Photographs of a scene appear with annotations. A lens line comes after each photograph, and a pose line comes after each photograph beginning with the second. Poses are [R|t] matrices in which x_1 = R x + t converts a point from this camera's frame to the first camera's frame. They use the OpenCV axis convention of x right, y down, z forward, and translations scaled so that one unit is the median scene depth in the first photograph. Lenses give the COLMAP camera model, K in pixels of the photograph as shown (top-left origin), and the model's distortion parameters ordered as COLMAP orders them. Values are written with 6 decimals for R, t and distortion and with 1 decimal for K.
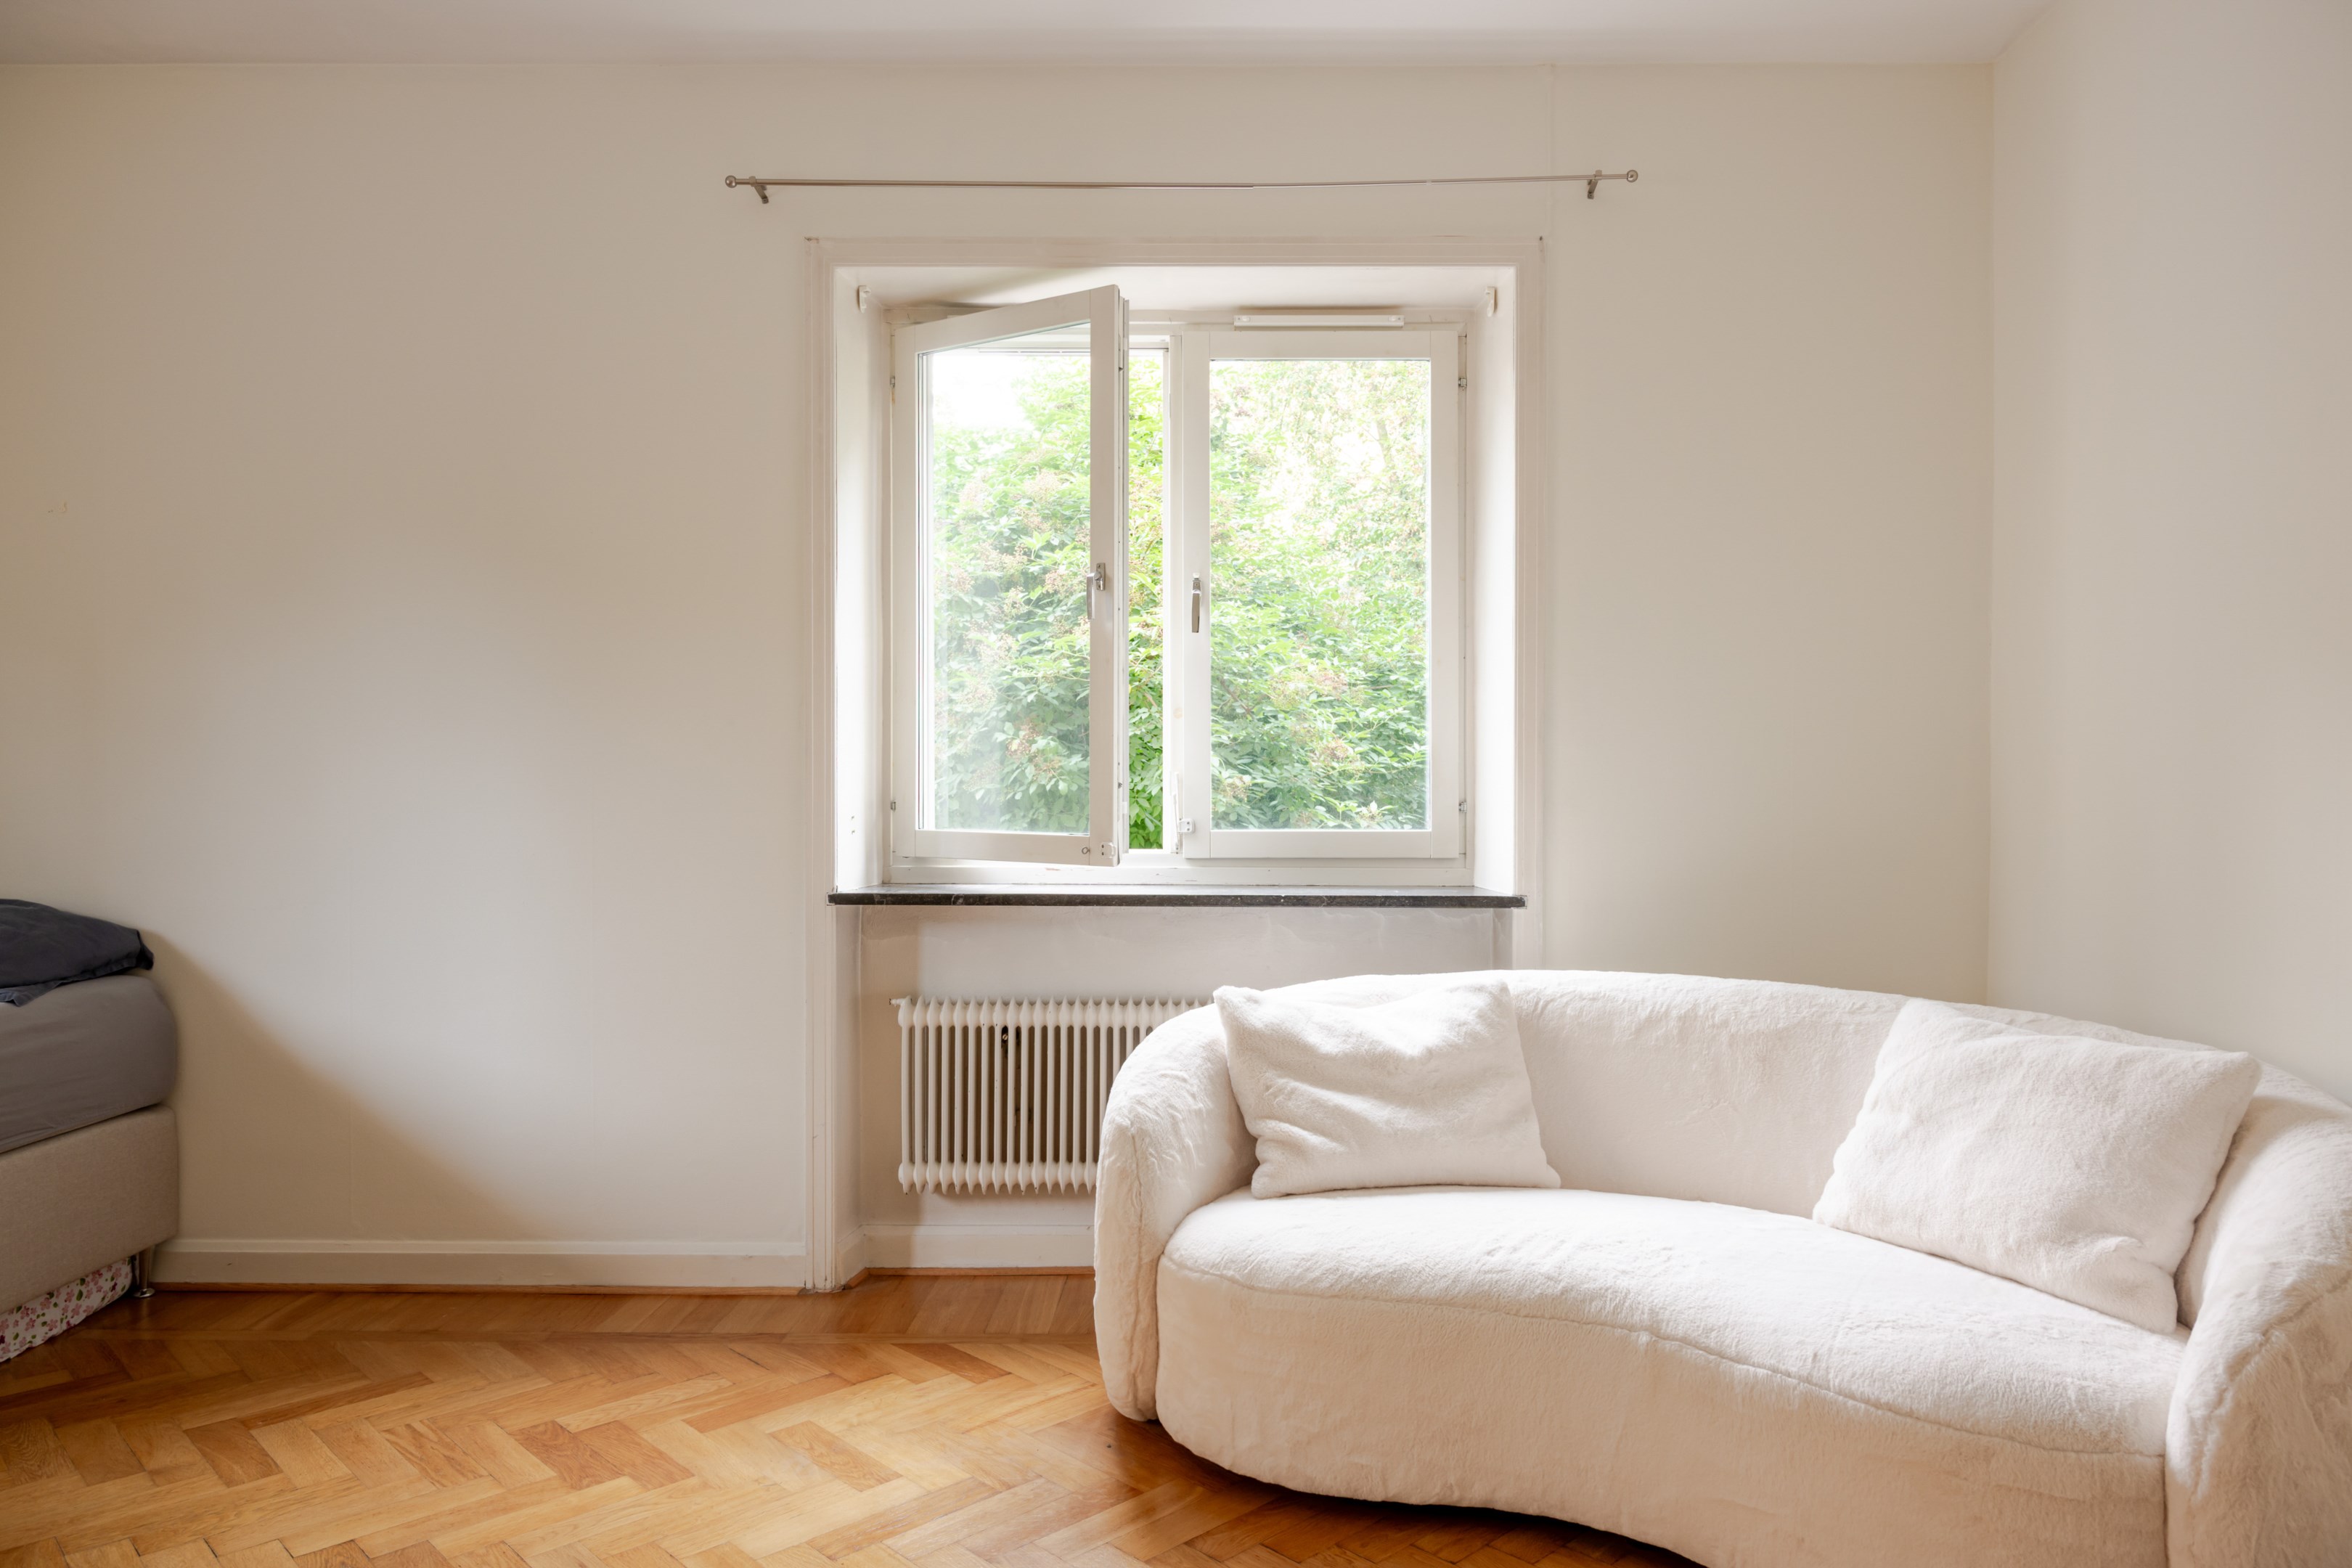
lens RADIAL K [[1596.2, 0, 1190.4], [0, 1596.2, 783.0], [0, 0, 1]] dist [-0.004038, 0.000167]
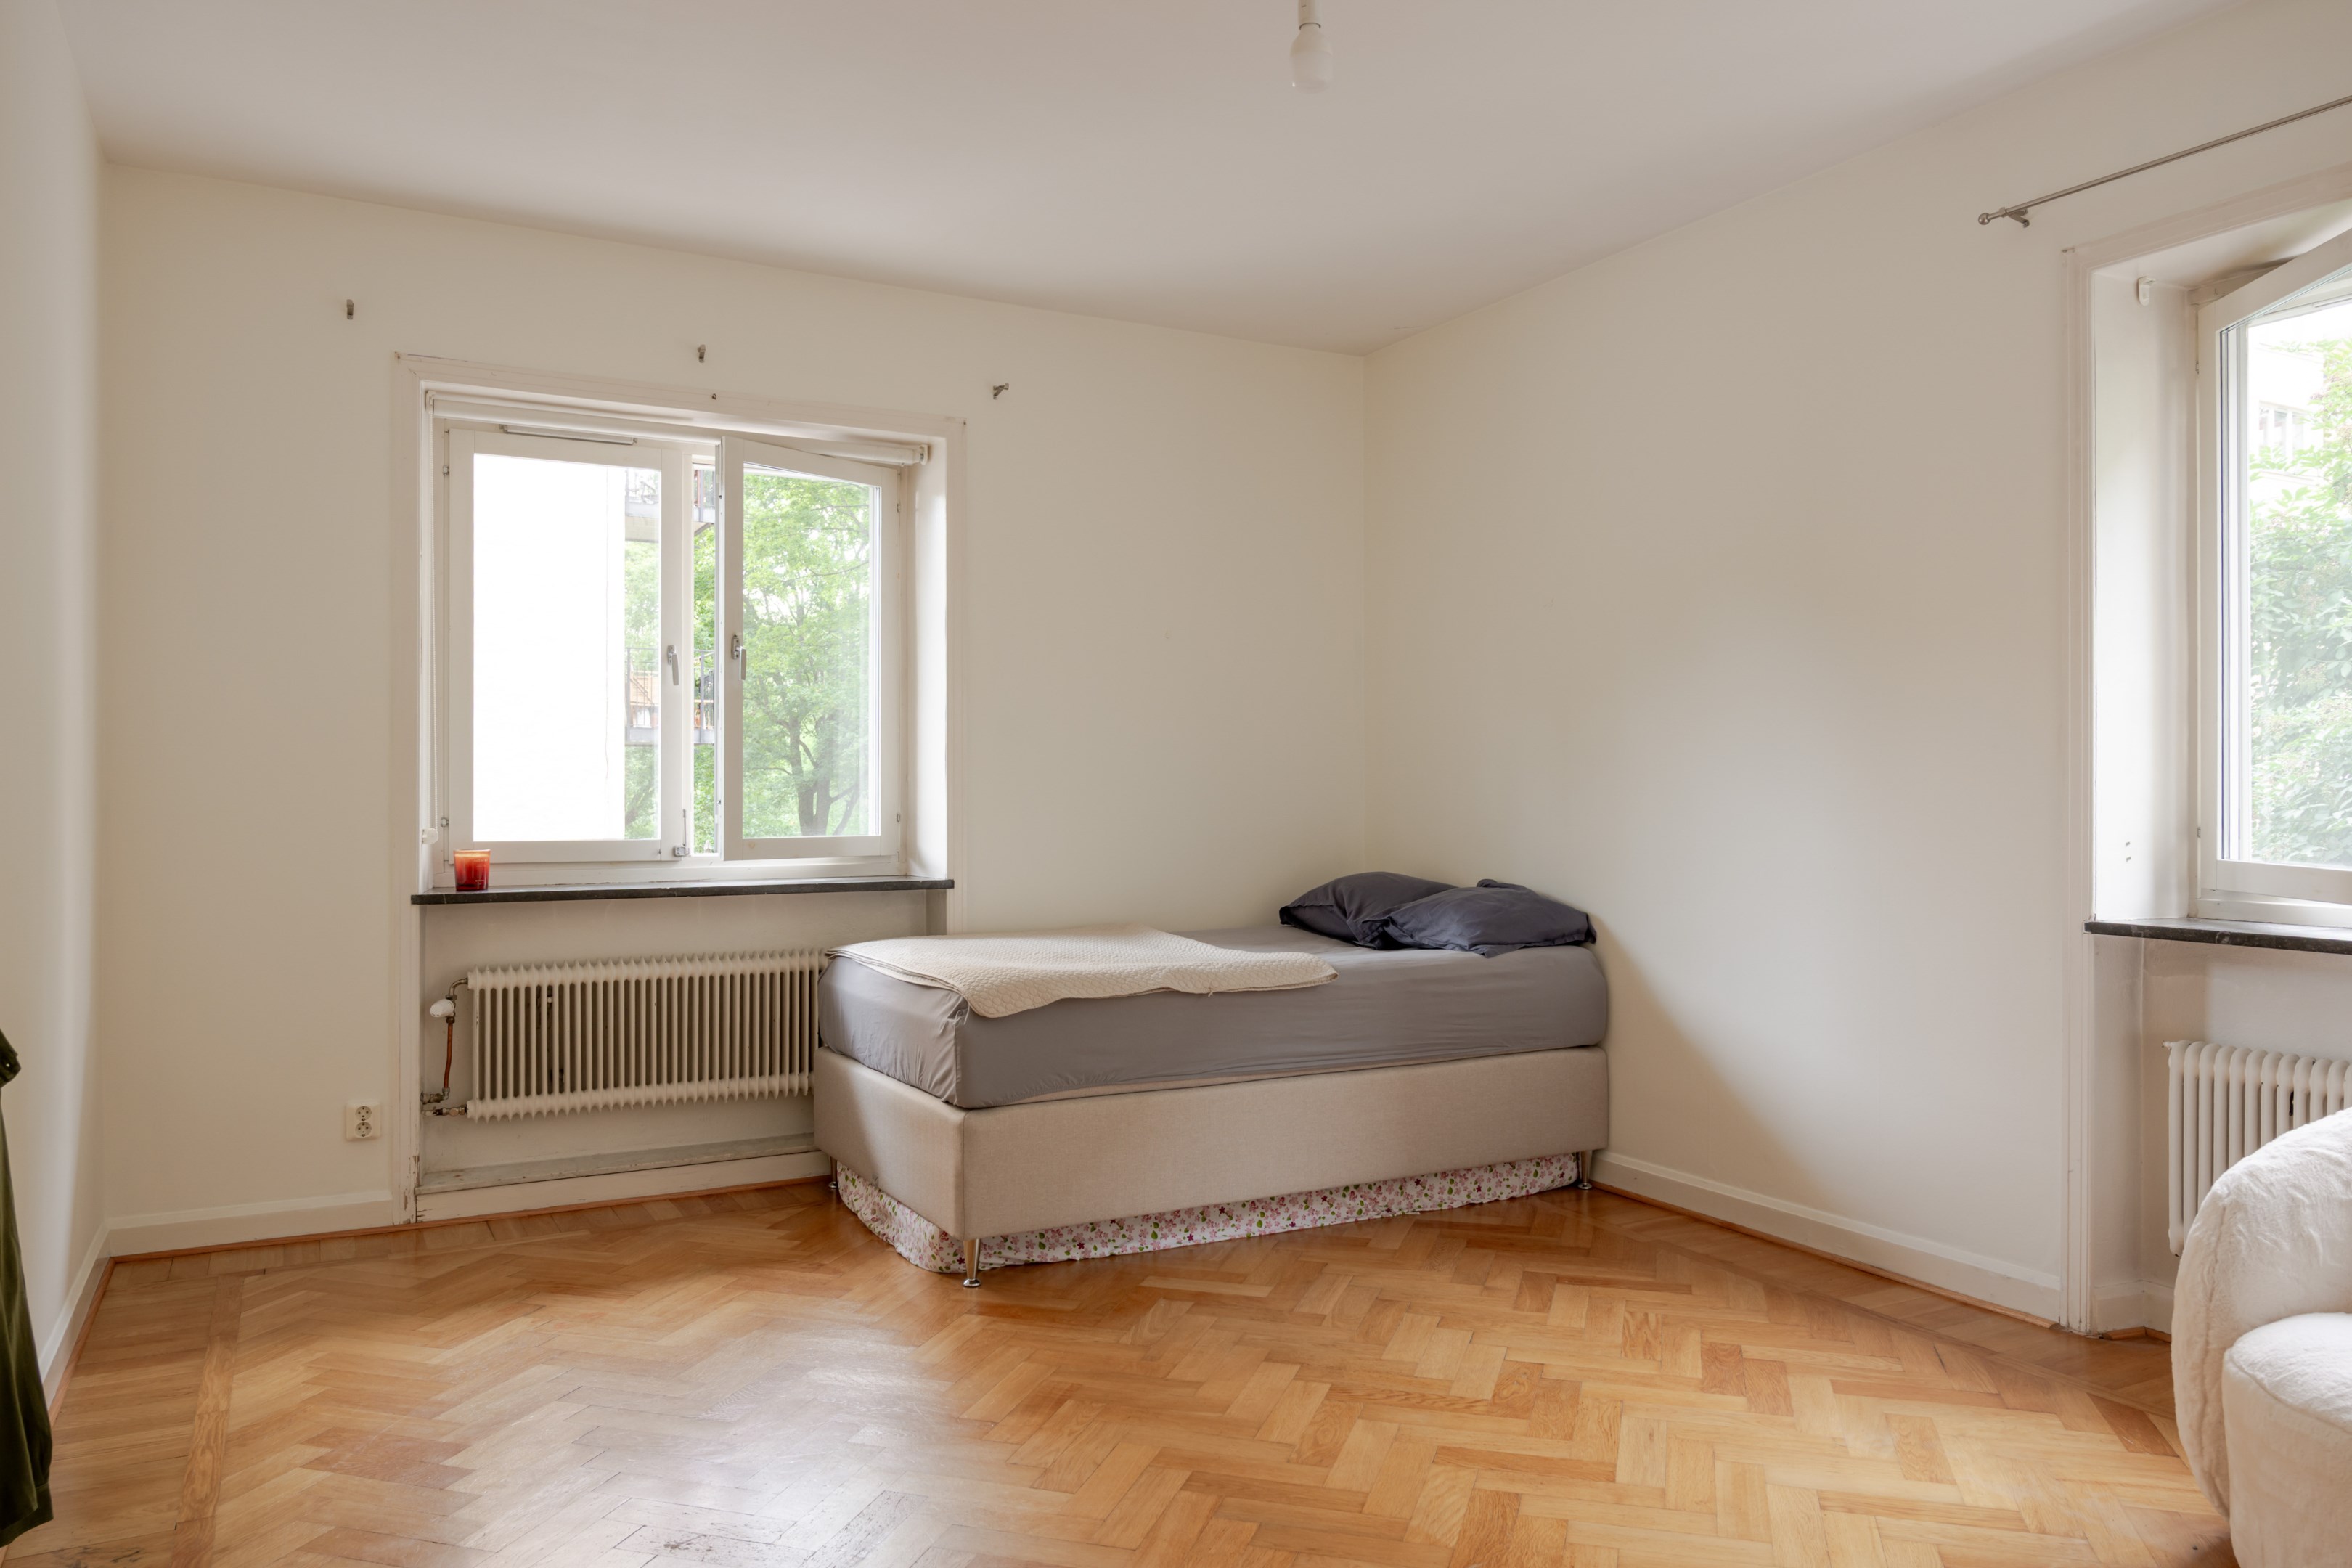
lens RADIAL K [[1584.0, 0, 1107.7], [0, 1584.0, 783.3], [0, 0, 1]] dist [-0.000287, 0.002233]
pose [[0.464147, -0.005483, -0.885741, 0.384728], [-0.005652, 0.999942, -0.009152, -0.002173], [0.885740, 0.009254, 0.464089, 0.034580]]
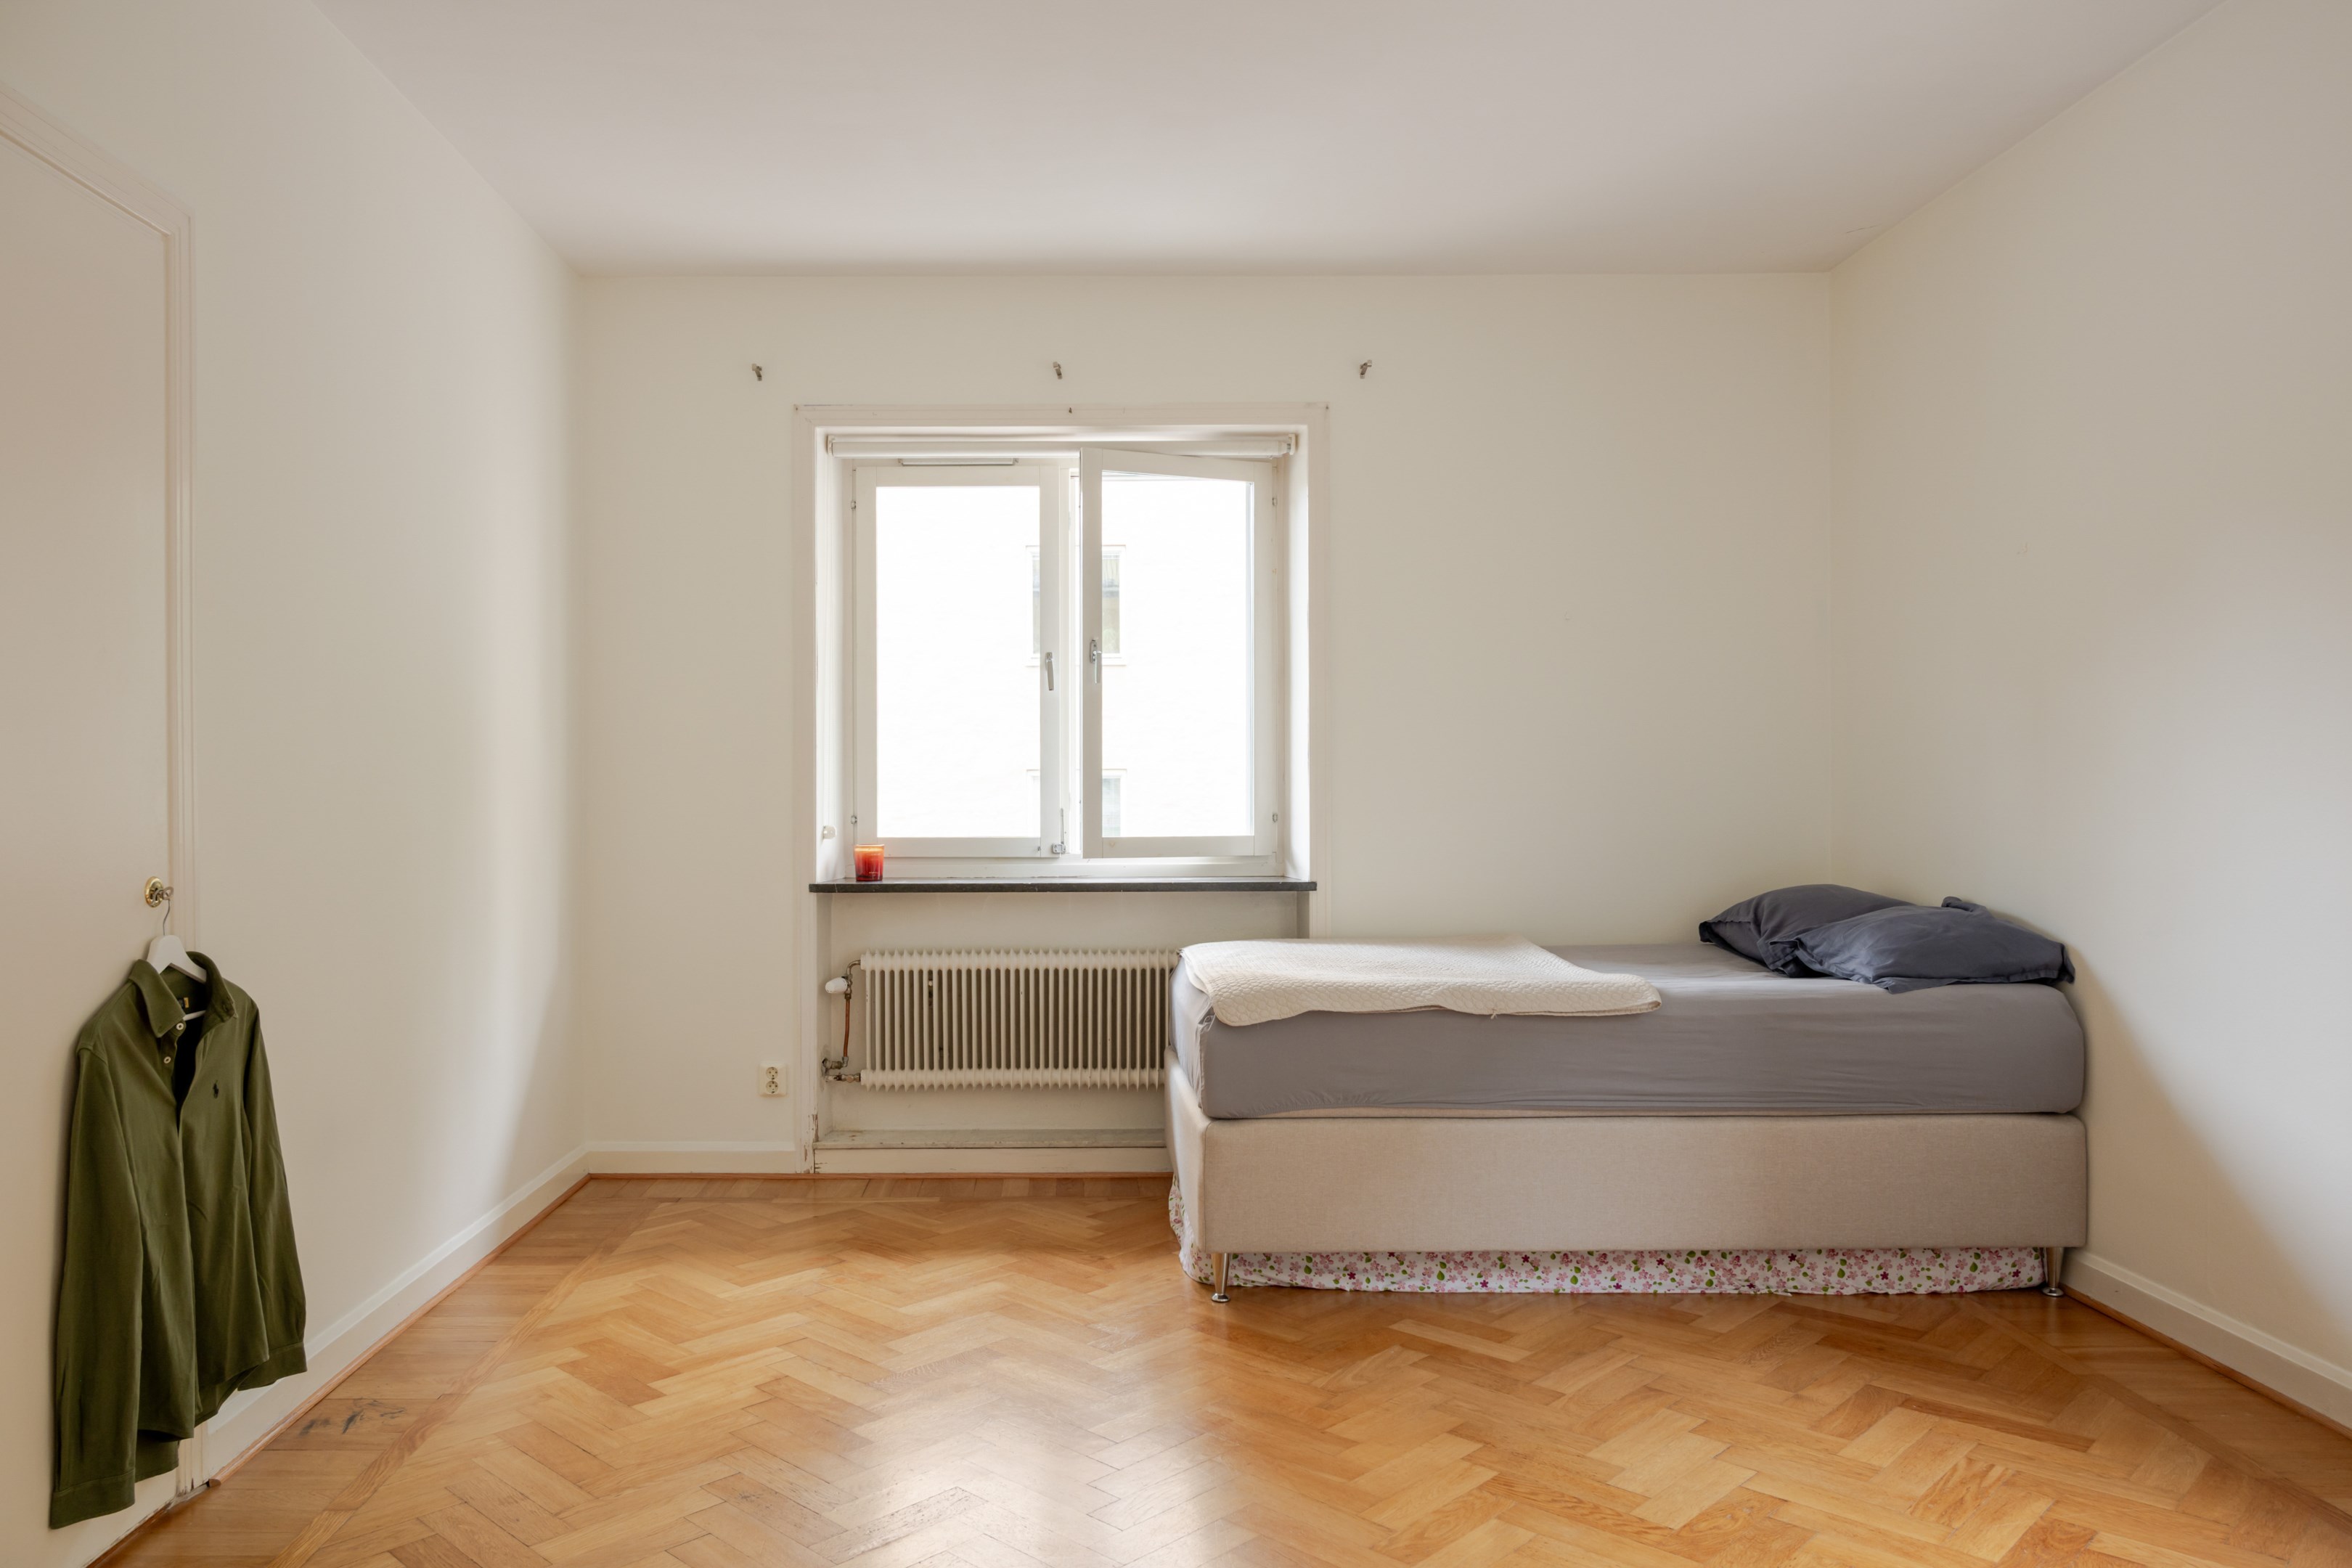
lens RADIAL K [[1547.4, 0, 996.0], [0, 1547.4, 800.0], [0, 0, 1]] dist [-0.002000, 0.001099]
pose [[0.001980, 0.004044, -0.999990, 0.407853], [-0.003307, 0.999986, 0.004037, -0.003797], [0.999993, 0.003299, 0.001994, 0.354521]]
